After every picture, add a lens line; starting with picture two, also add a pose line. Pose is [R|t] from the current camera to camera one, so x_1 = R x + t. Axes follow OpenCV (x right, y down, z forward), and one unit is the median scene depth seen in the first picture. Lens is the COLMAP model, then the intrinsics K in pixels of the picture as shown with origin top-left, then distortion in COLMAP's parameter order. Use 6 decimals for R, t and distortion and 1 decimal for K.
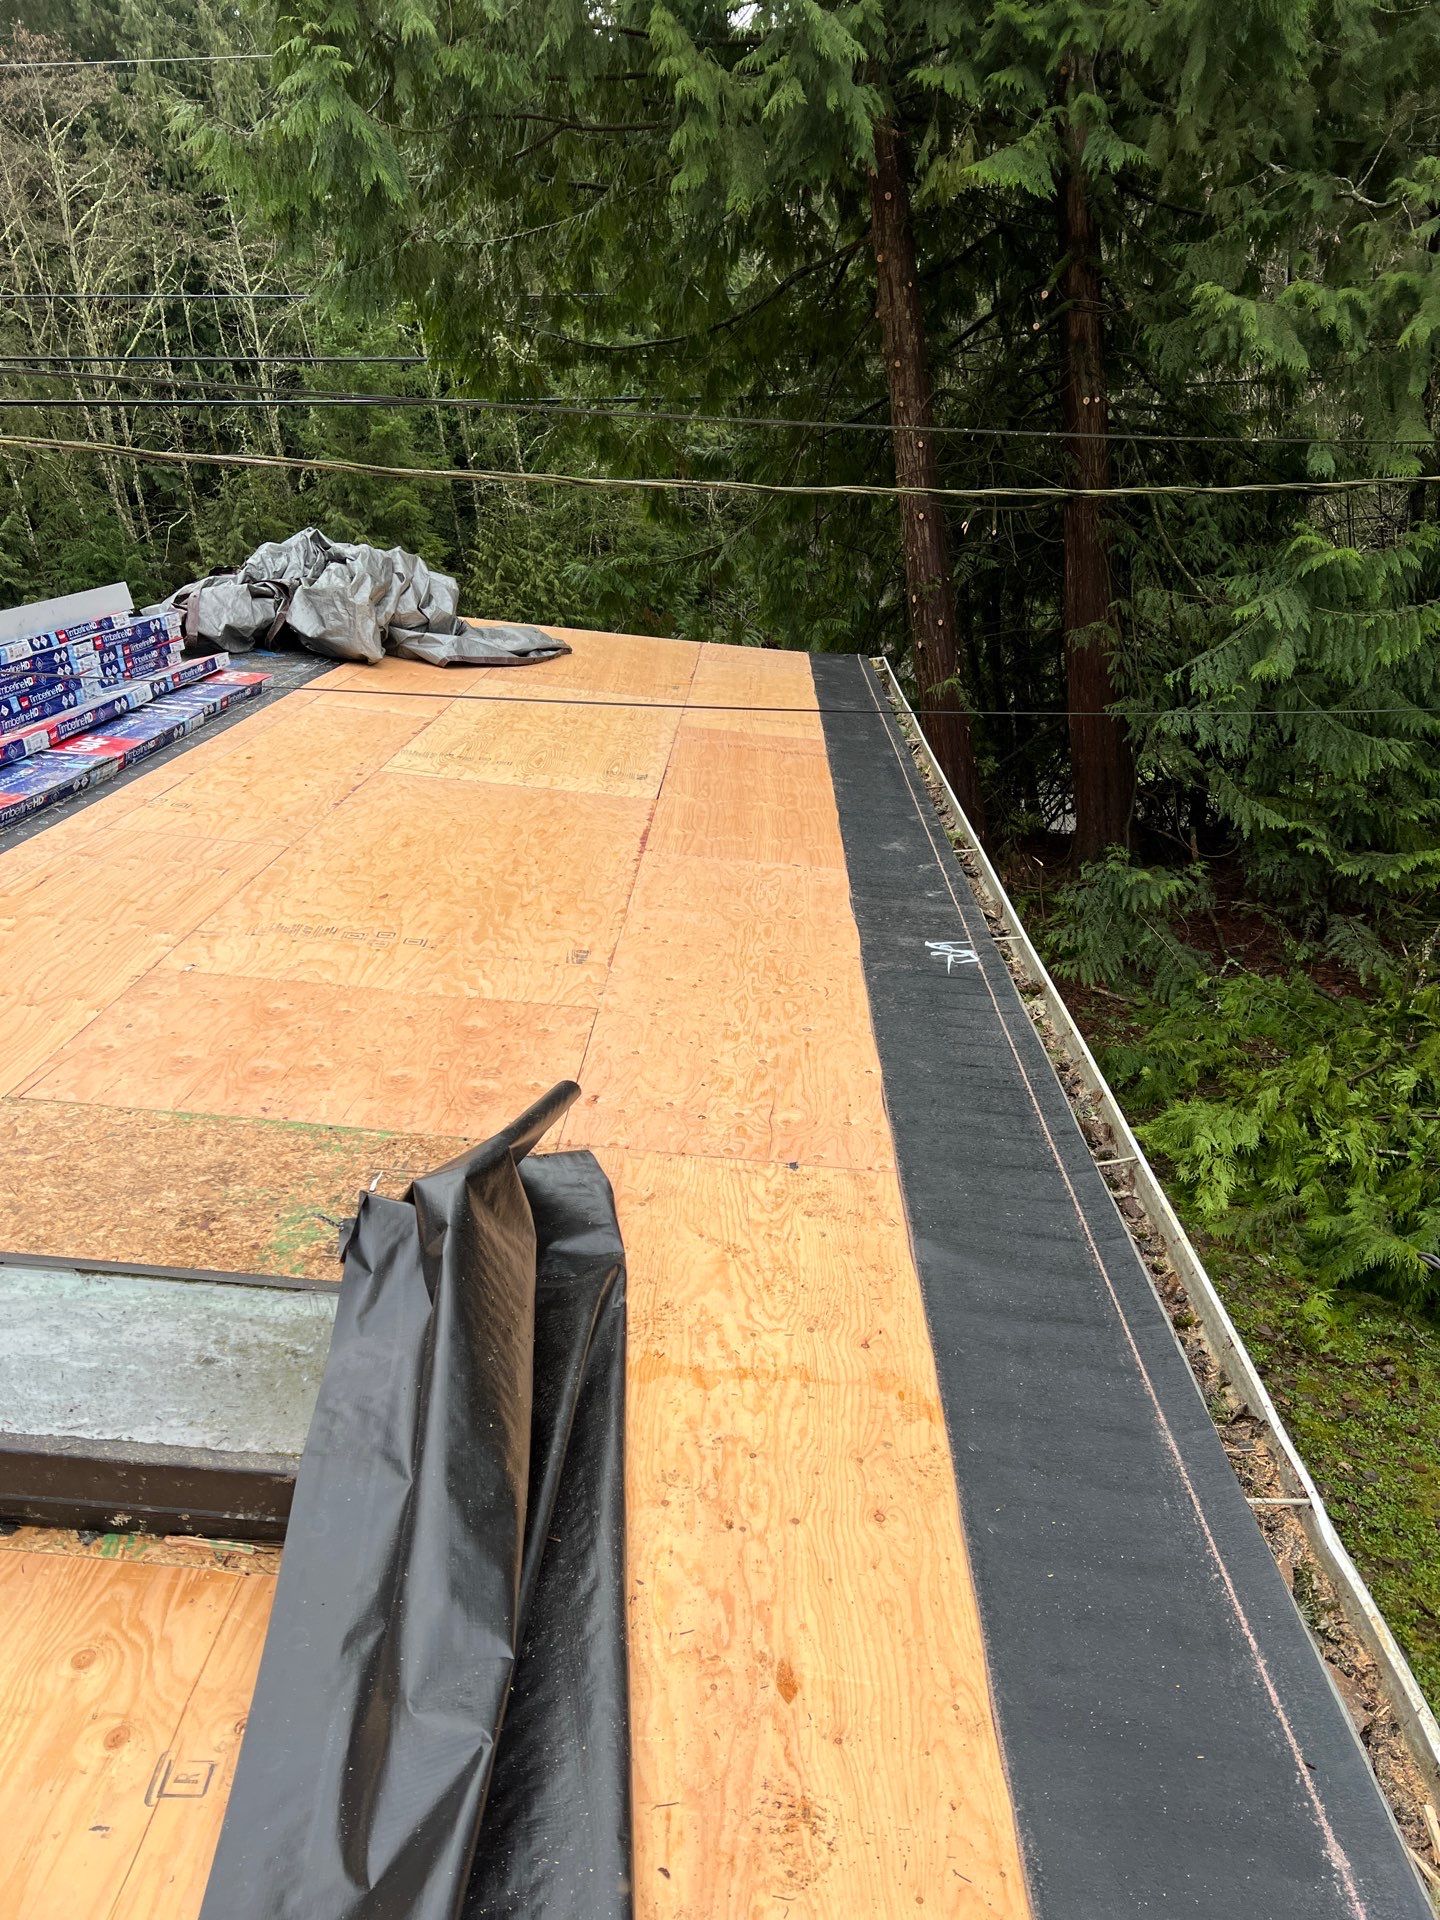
lens RADIAL K [[1426.4, 0, 736.4], [0, 1426.4, 984.3], [0, 0, 1]] dist [0.053958, -0.058066]
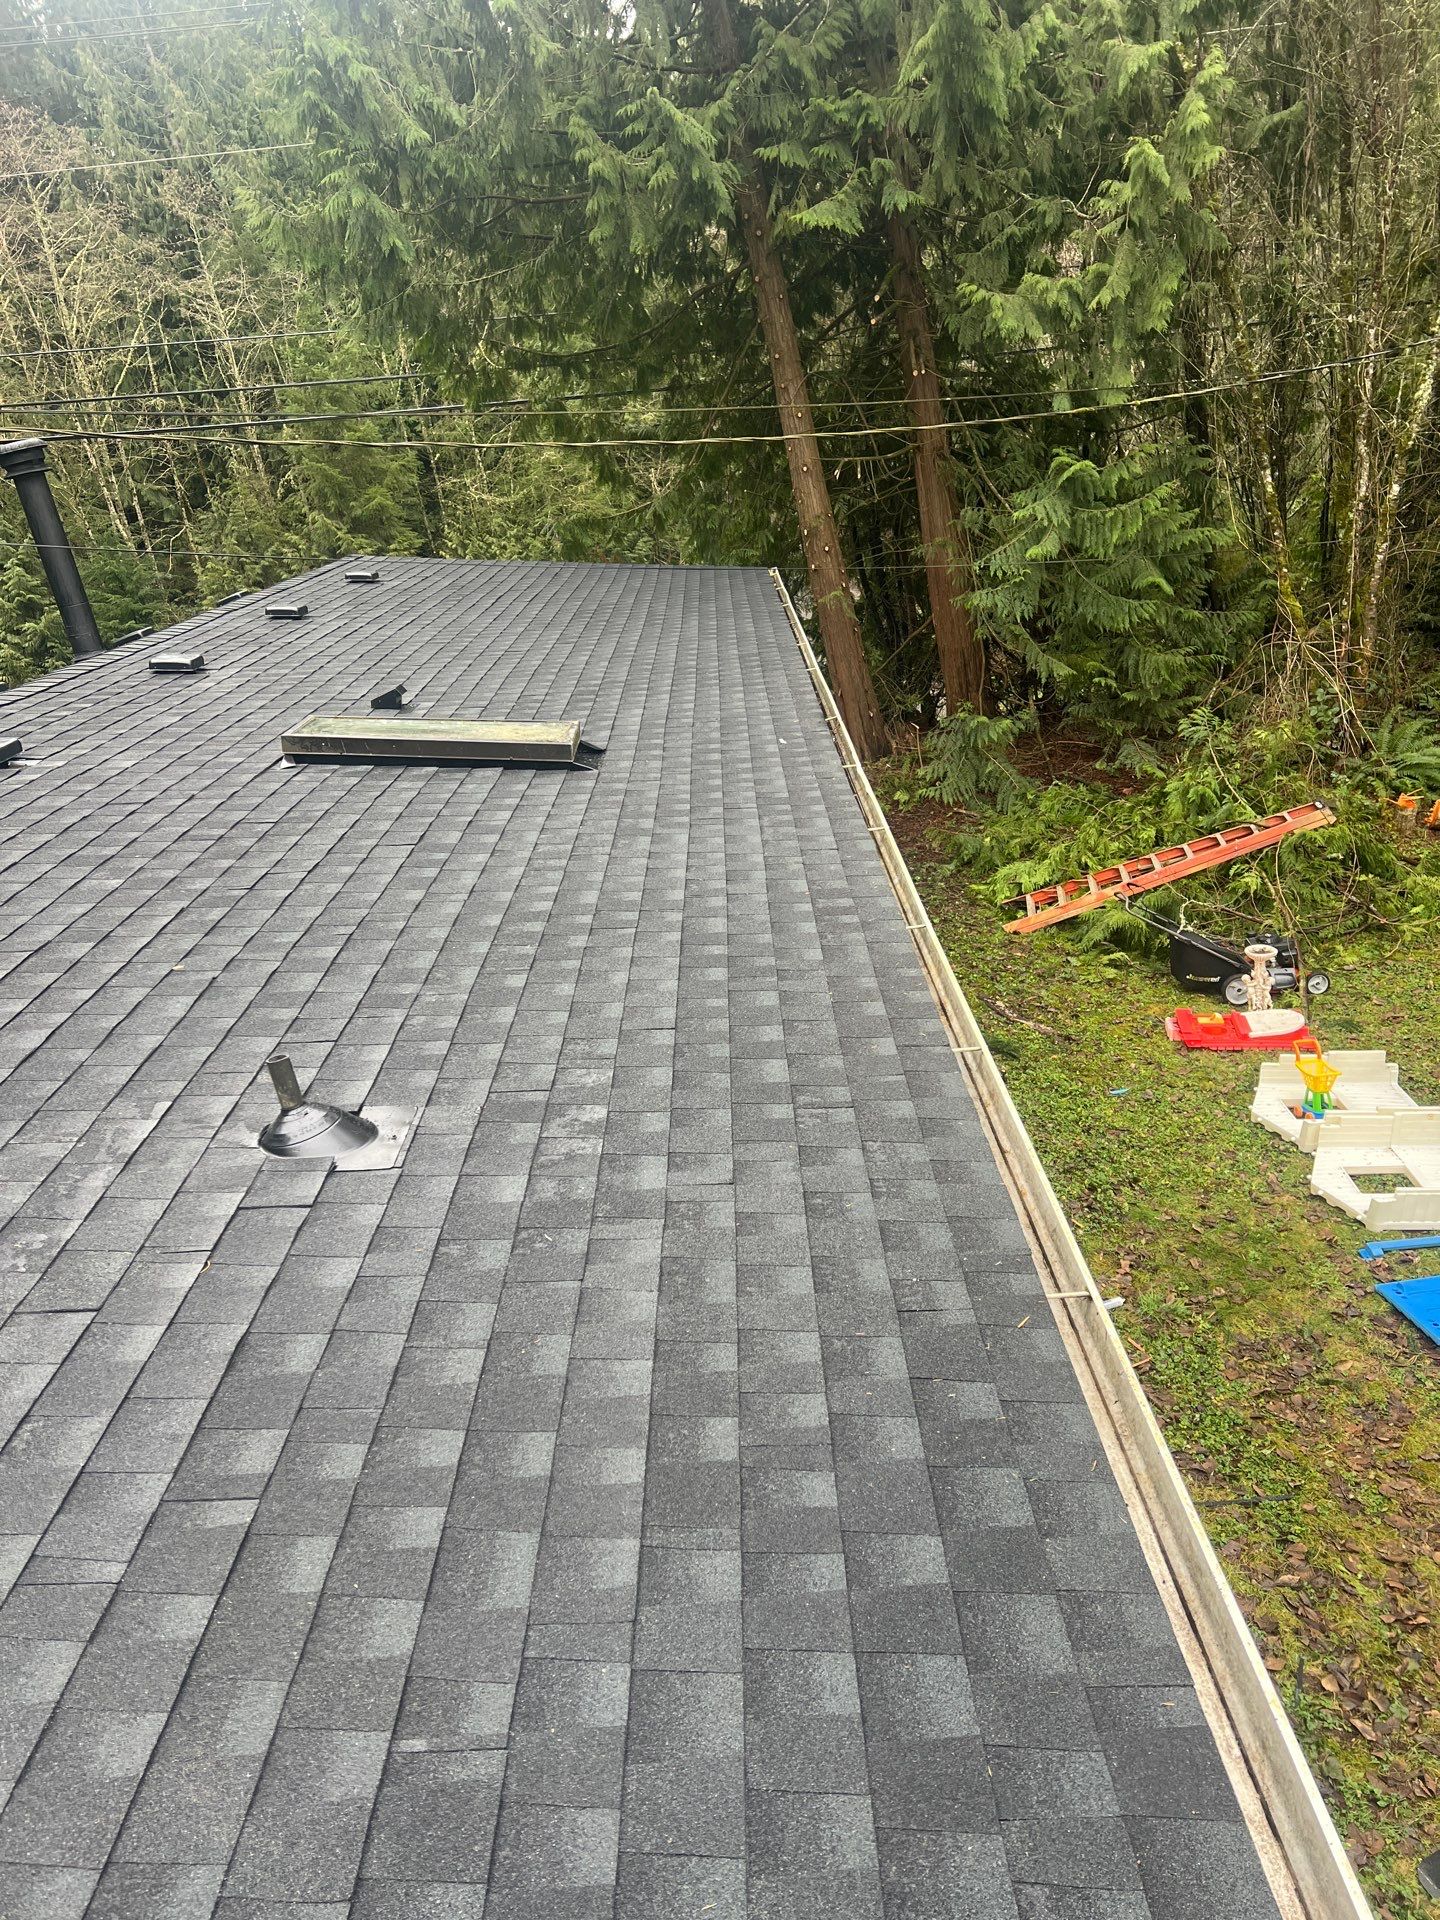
lens RADIAL K [[1426.4, 0, 728.4], [0, 1426.4, 975.5], [0, 0, 1]] dist [0.053958, -0.058066]
pose [[0.997146, -0.075351, 0.004746, 0.022523], [0.075335, 0.997153, 0.003351, 0.163656], [-0.004985, -0.002984, 0.999983, -0.401221]]
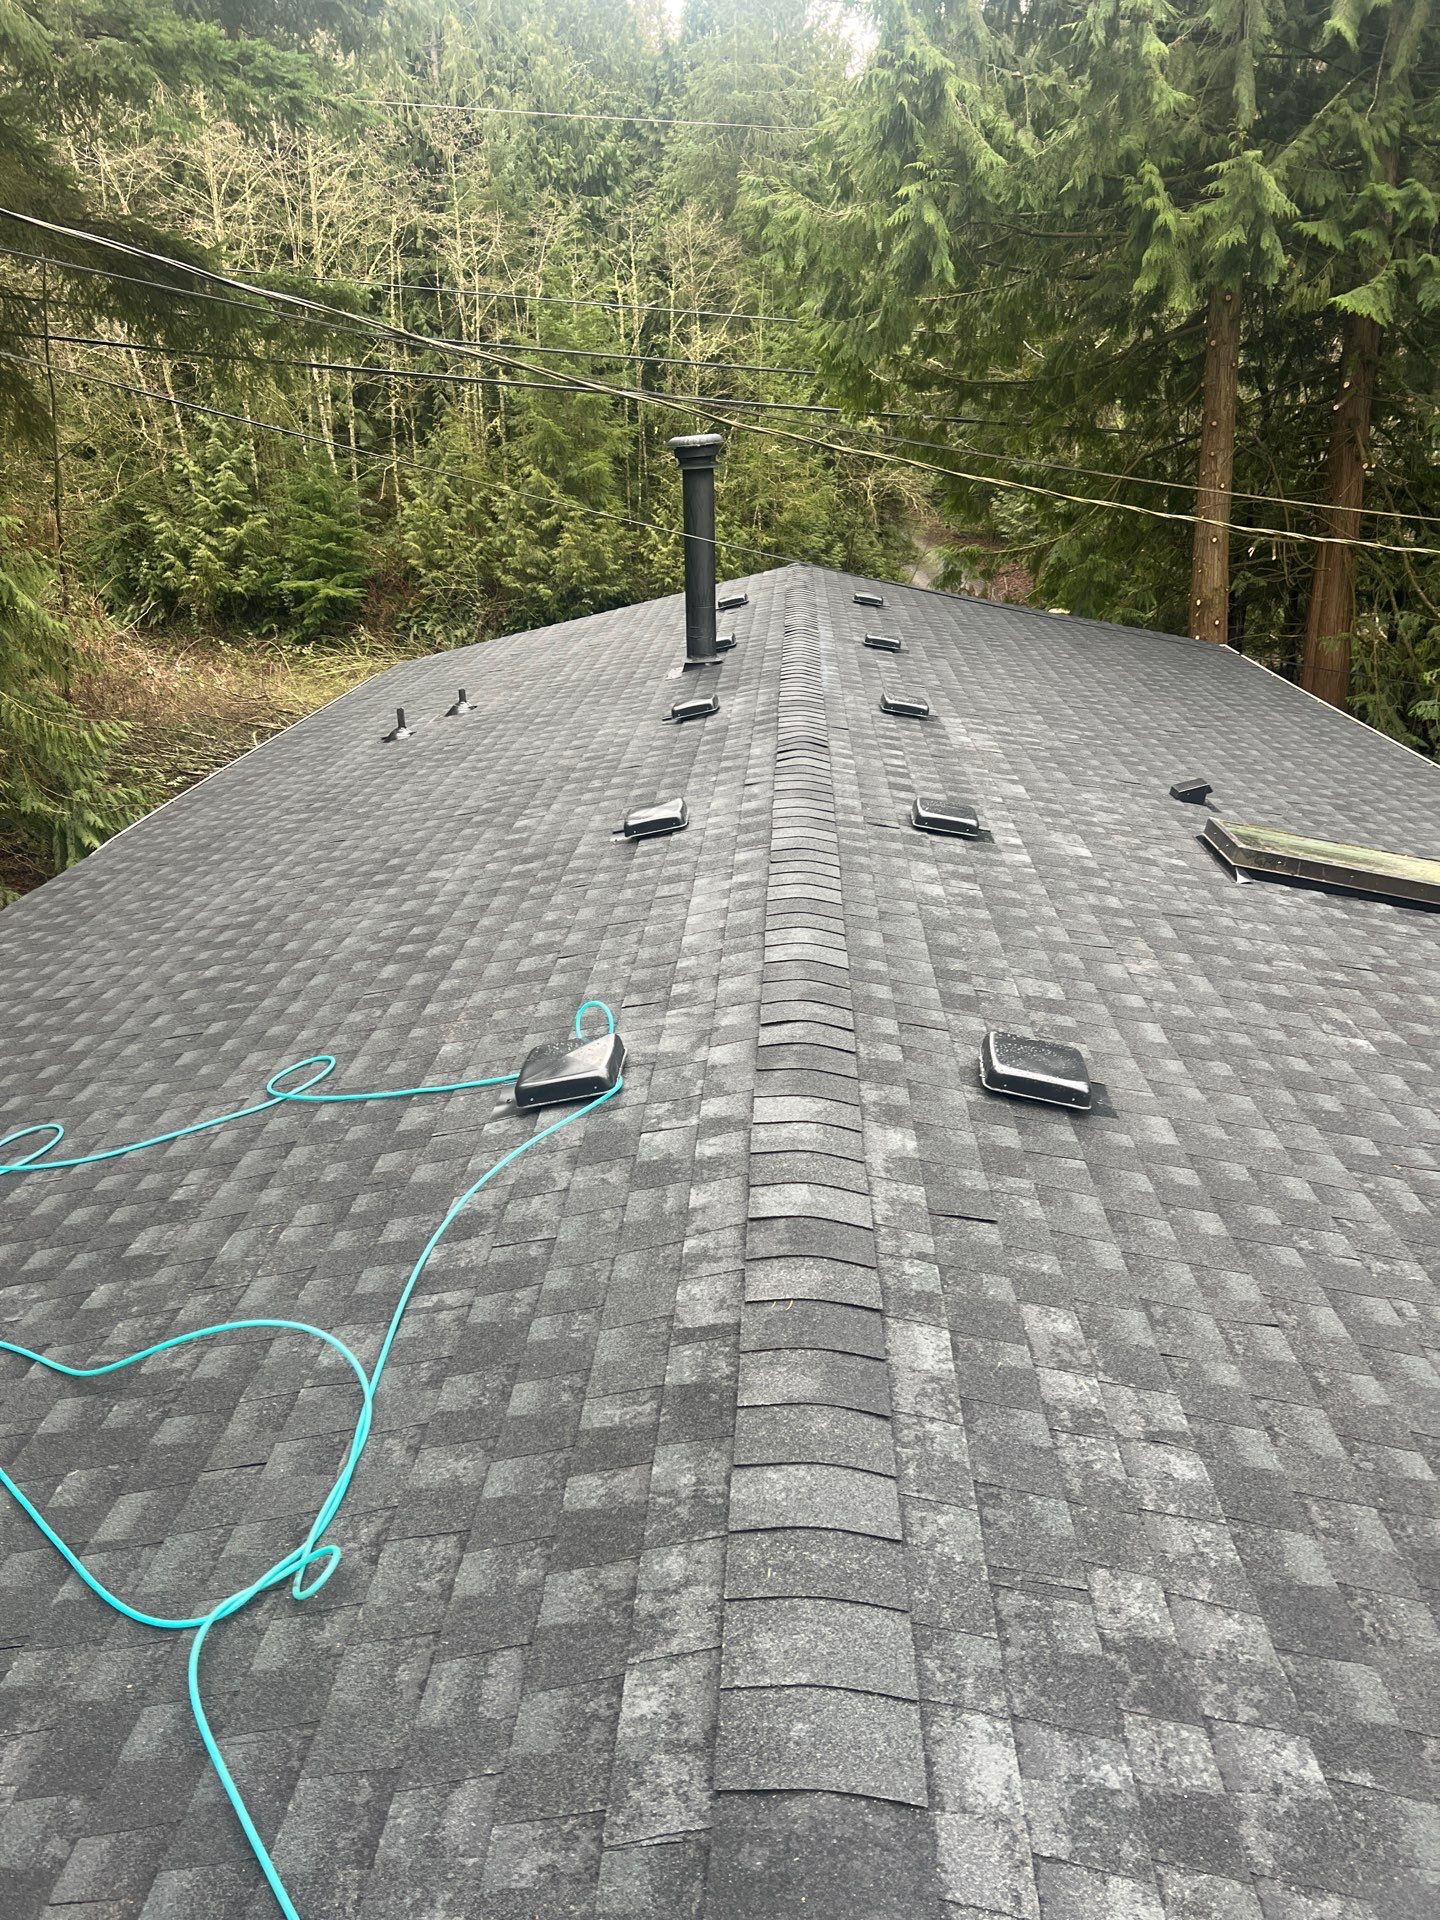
lens RADIAL K [[1426.4, 0, 713.3], [0, 1426.4, 954.3], [0, 0, 1]] dist [0.053958, -0.058066]
pose [[0.995383, 0.095894, -0.004152, -0.339864], [-0.095905, 0.995387, -0.002544, 0.116010], [0.003889, 0.002931, 0.999988, -0.362587]]
